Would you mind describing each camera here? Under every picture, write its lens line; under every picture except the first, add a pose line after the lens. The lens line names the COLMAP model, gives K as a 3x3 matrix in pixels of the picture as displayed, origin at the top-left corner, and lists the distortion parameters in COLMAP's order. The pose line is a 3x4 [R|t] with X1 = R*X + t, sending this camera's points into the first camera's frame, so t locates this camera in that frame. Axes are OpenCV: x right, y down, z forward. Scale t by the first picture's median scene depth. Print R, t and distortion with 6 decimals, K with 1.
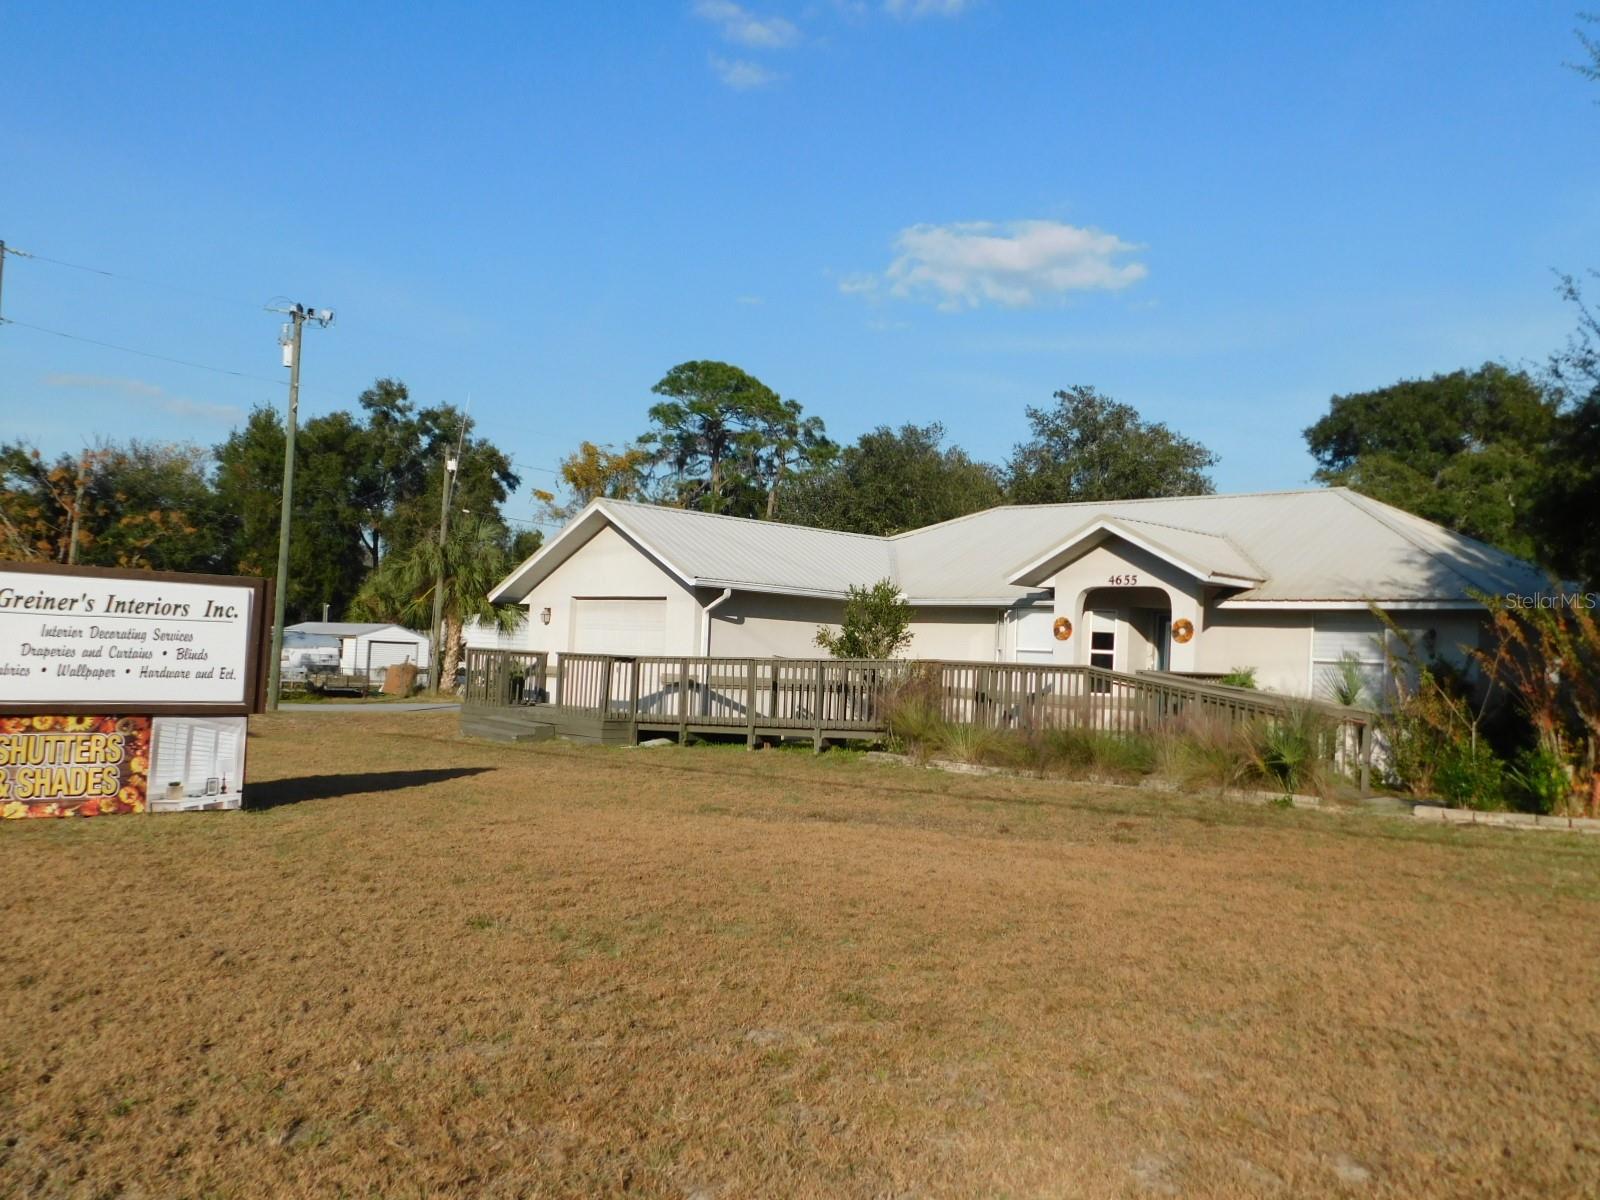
lens RADIAL K [[1352.7, 0, 800.0], [0, 1352.7, 600.0], [0, 0, 1]] dist [0.002539, 0.003567]
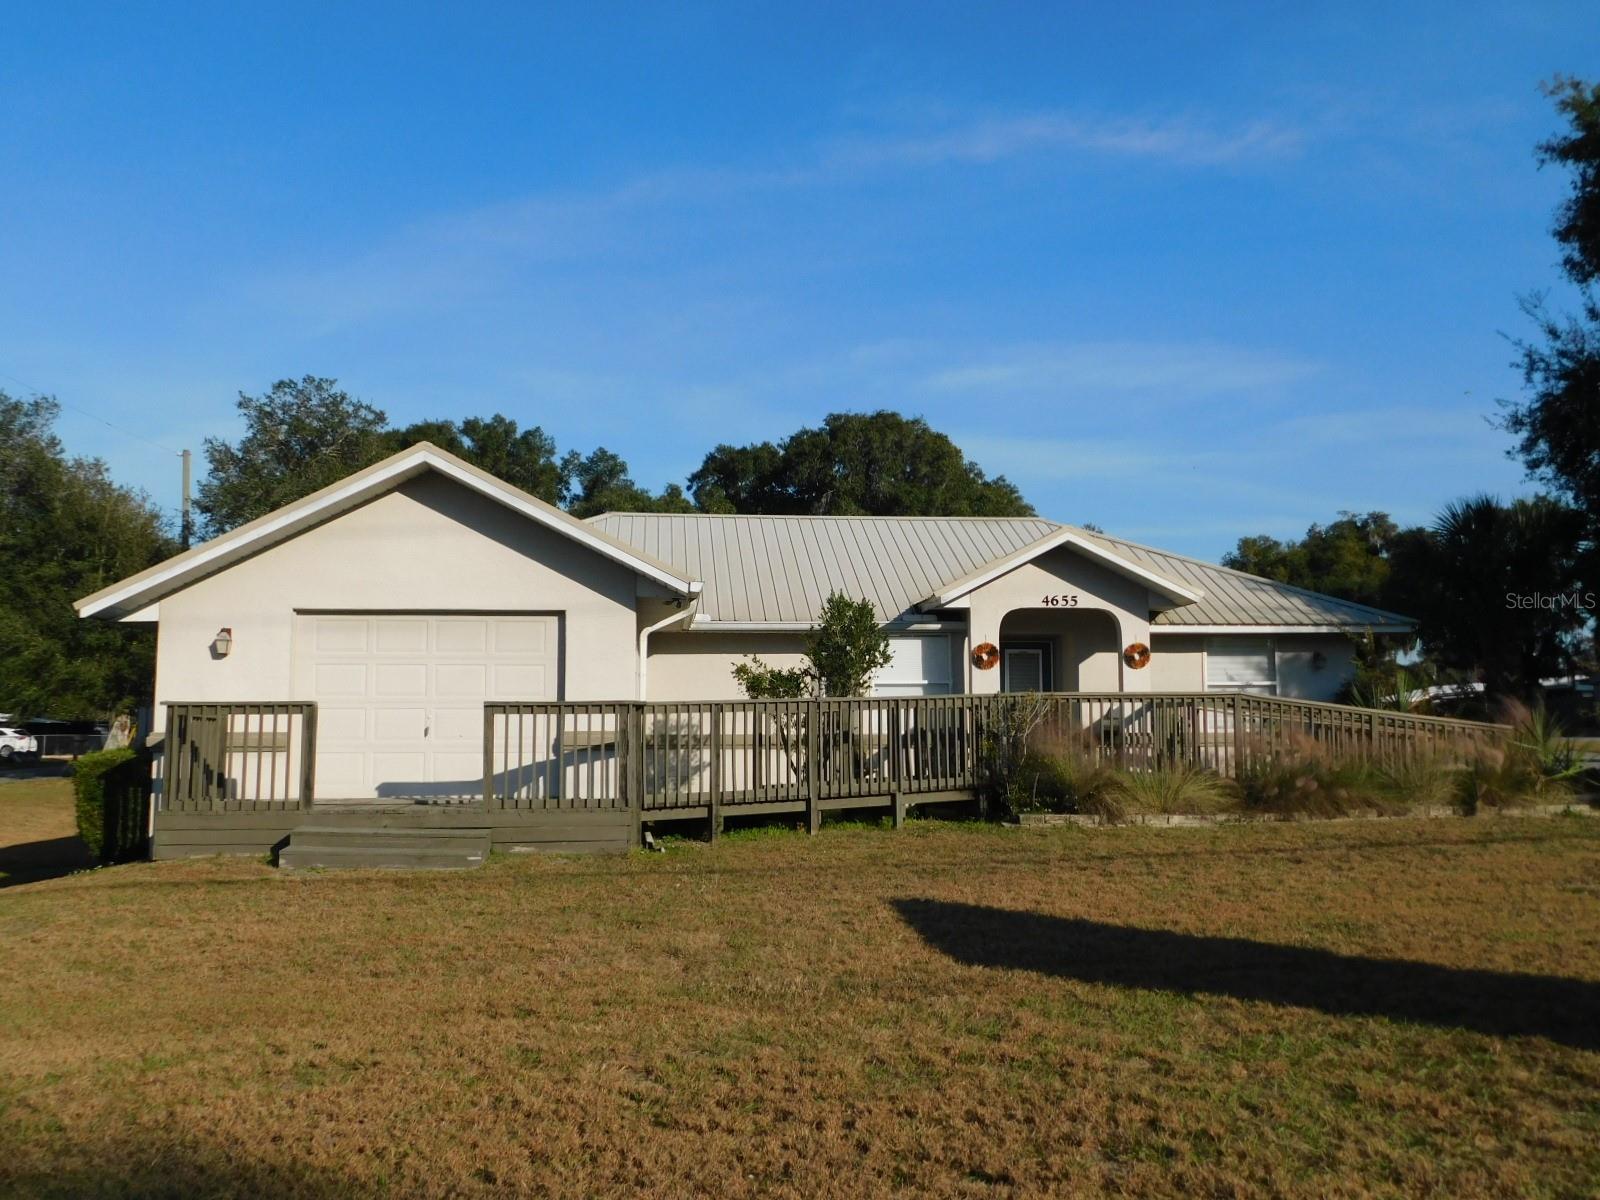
lens RADIAL K [[1352.7, 0, 800.0], [0, 1352.7, 600.0], [0, 0, 1]] dist [0.002539, 0.003567]
pose [[0.653304, 0.027088, 0.756611, -0.520714], [-0.002096, 0.999421, -0.033972, 0.014700], [-0.757093, 0.020608, 0.652982, 0.510175]]
